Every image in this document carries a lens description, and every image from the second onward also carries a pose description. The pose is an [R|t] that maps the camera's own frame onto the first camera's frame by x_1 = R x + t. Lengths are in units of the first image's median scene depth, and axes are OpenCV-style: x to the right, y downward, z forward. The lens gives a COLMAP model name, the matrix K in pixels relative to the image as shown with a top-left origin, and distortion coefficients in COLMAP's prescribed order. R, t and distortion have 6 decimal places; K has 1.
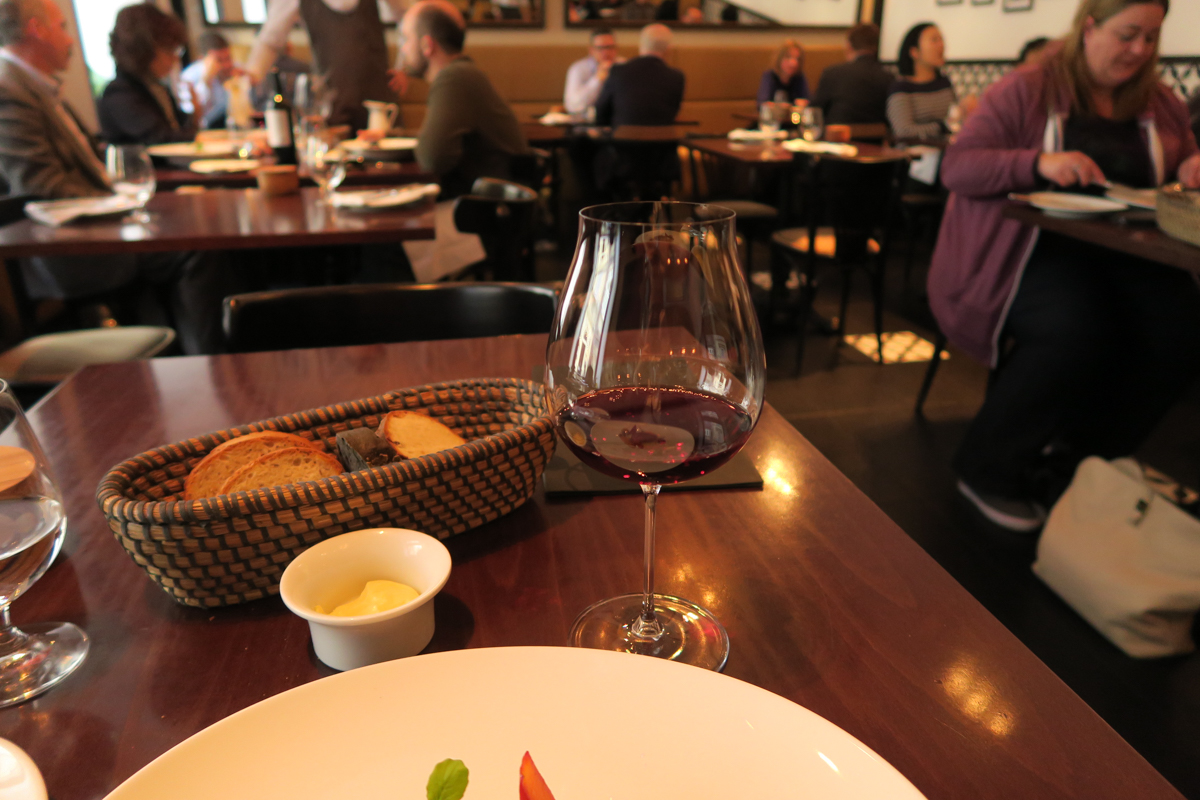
lens RADIAL K [[799.8, 0, 601.7], [0, 799.8, 400.0], [0, 0, 1]] dist [-0.018921, 0.005626]
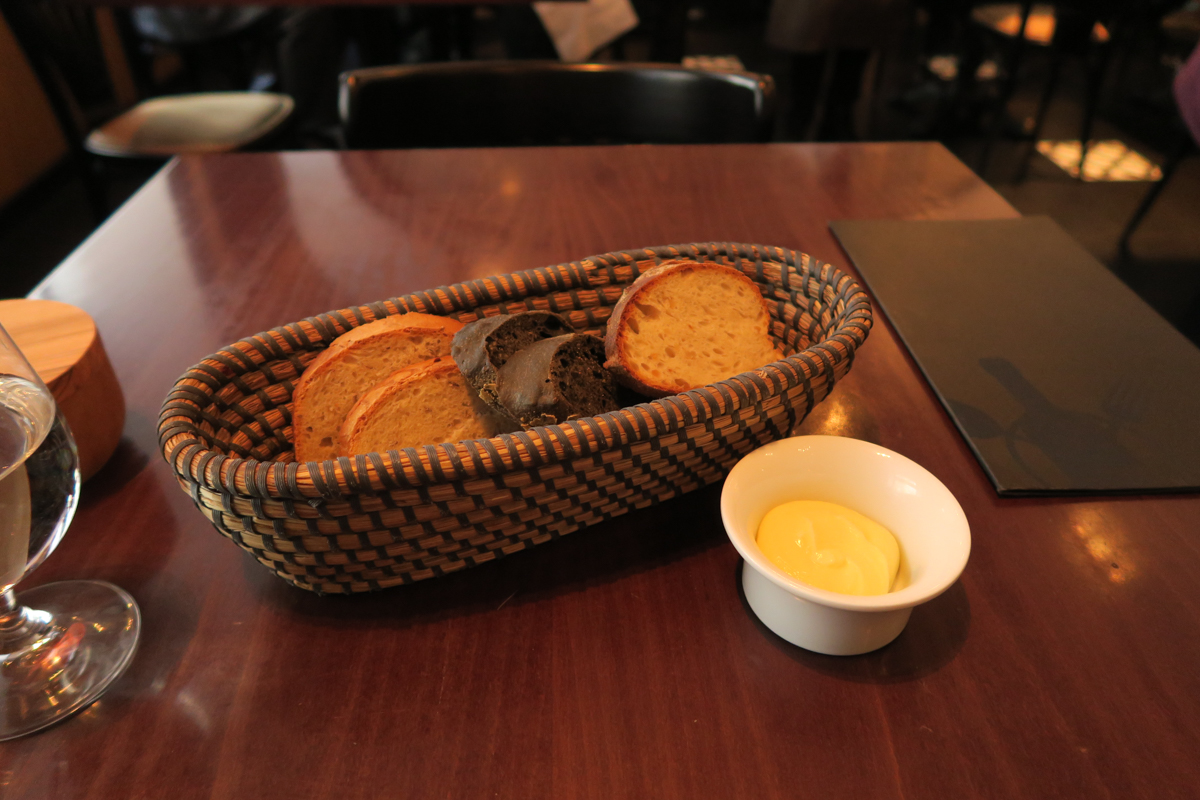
lens RADIAL K [[799.8, 0, 596.6], [0, 799.8, 402.0], [0, 0, 1]] dist [-0.018921, 0.005626]
pose [[0.982777, 0.116401, -0.143528, -0.168686], [-0.074522, 0.960370, 0.268582, -0.078965], [0.169103, -0.253260, 0.952504, 0.382560]]
